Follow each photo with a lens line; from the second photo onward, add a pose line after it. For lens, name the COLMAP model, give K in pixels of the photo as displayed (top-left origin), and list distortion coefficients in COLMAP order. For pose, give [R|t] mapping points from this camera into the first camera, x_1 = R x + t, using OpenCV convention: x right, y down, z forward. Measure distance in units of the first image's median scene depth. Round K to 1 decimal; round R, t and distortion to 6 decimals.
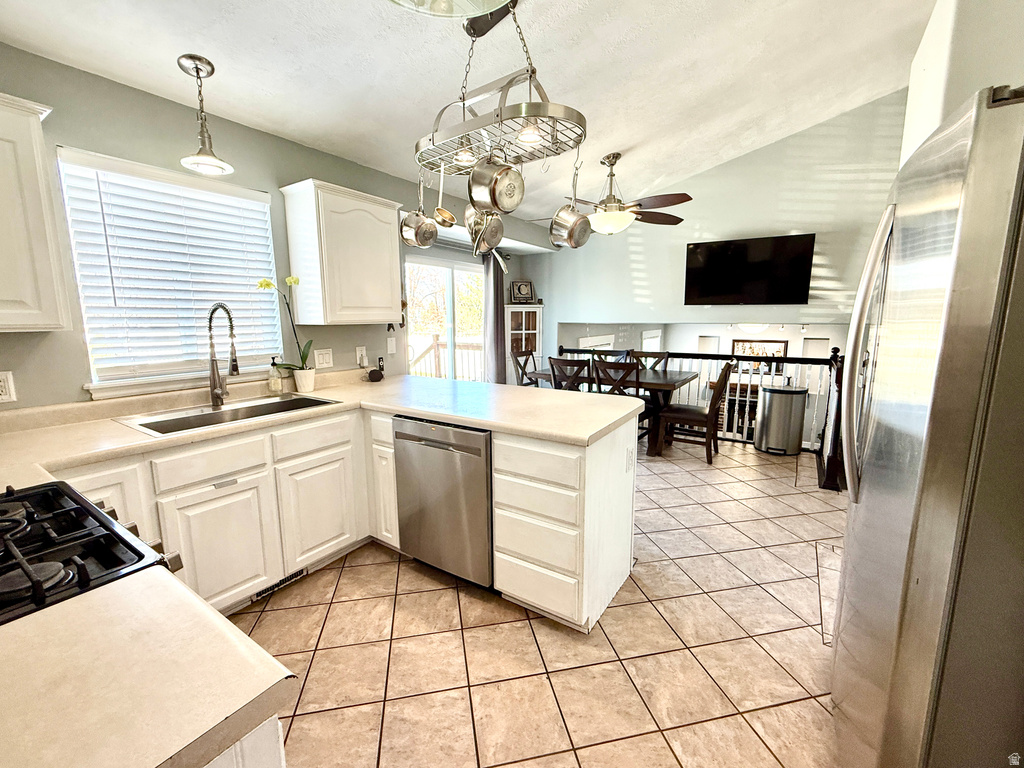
lens RADIAL K [[426.2, 0, 512.0], [0, 426.2, 384.0], [0, 0, 1]] dist [0.000884, 0.000066]
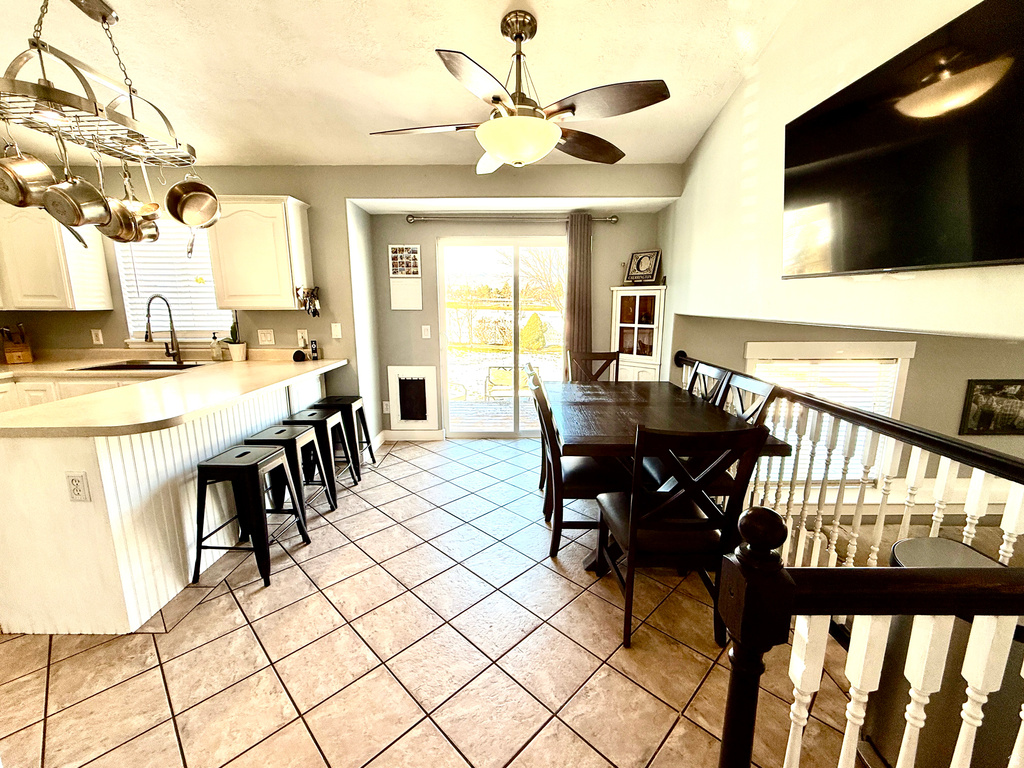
lens RADIAL K [[426.2, 0, 512.0], [0, 426.2, 384.0], [0, 0, 1]] dist [0.000884, 0.000066]
pose [[0.556854, 0.158065, -0.815432, 0.756822], [-0.131336, 0.986132, 0.101466, -0.110951], [0.820161, 0.050593, 0.569891, 0.679353]]
